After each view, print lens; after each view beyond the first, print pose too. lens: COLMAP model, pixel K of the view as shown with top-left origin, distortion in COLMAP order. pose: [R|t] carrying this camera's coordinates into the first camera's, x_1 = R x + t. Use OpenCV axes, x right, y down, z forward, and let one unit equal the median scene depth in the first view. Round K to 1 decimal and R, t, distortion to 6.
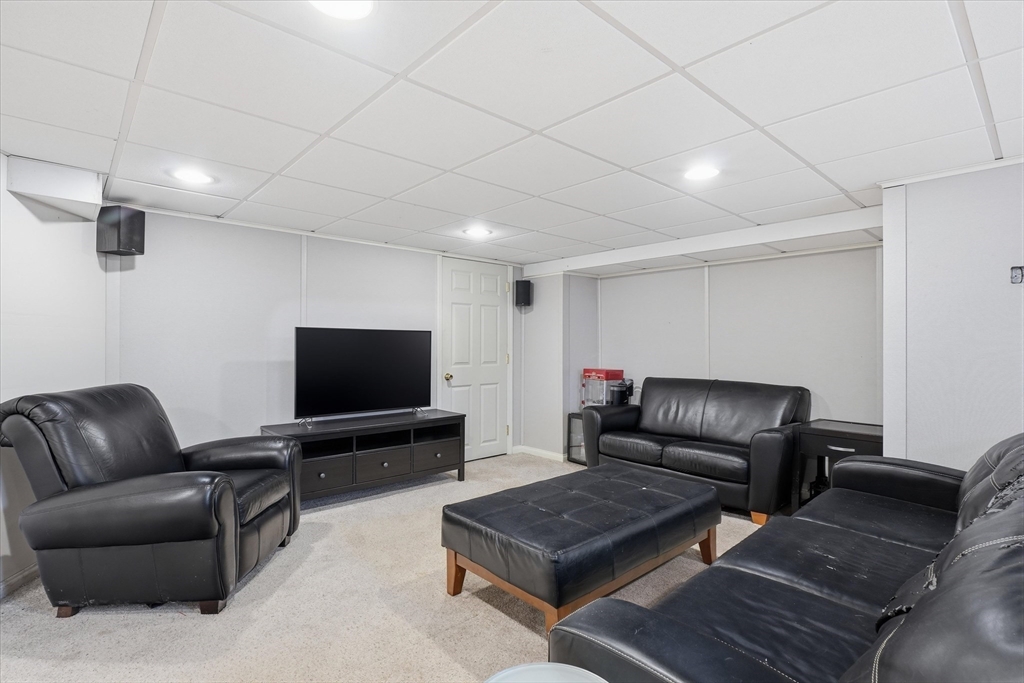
lens RADIAL K [[490.9, 0, 510.9], [0, 490.9, 341.3], [0, 0, 1]] dist [-0.002936, 0.001313]
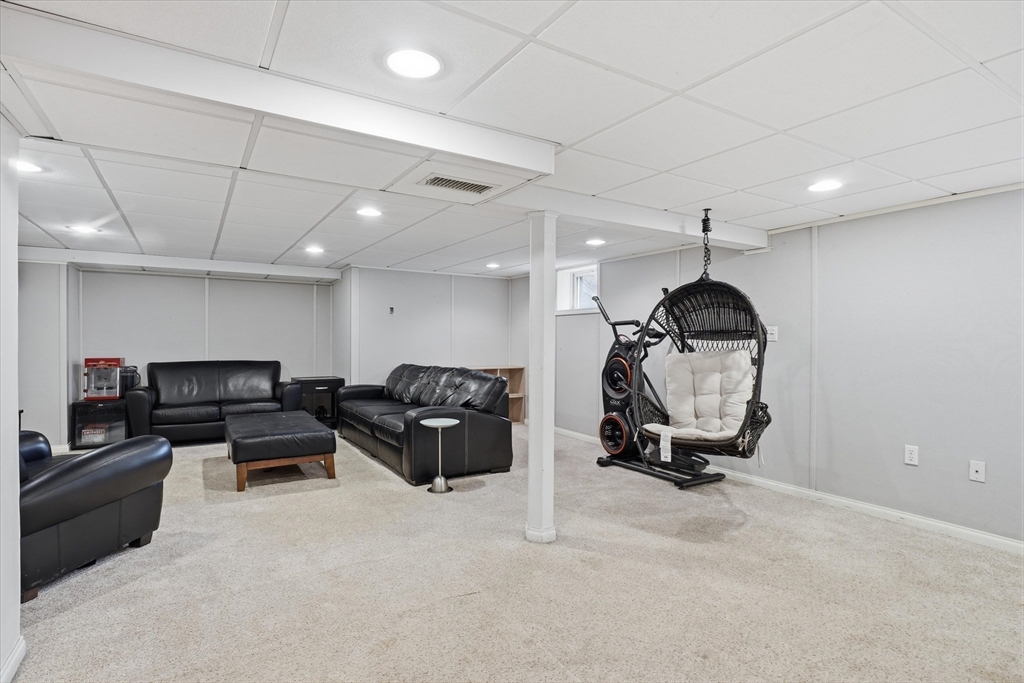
lens RADIAL K [[490.9, 0, 510.9], [0, 490.9, 341.3], [0, 0, 1]] dist [-0.002936, 0.001313]
pose [[0.168627, -0.006929, 0.985656, -0.807913], [-0.006733, 0.999944, 0.008182, 0.006118], [-0.985657, -0.008016, 0.168571, -0.065015]]
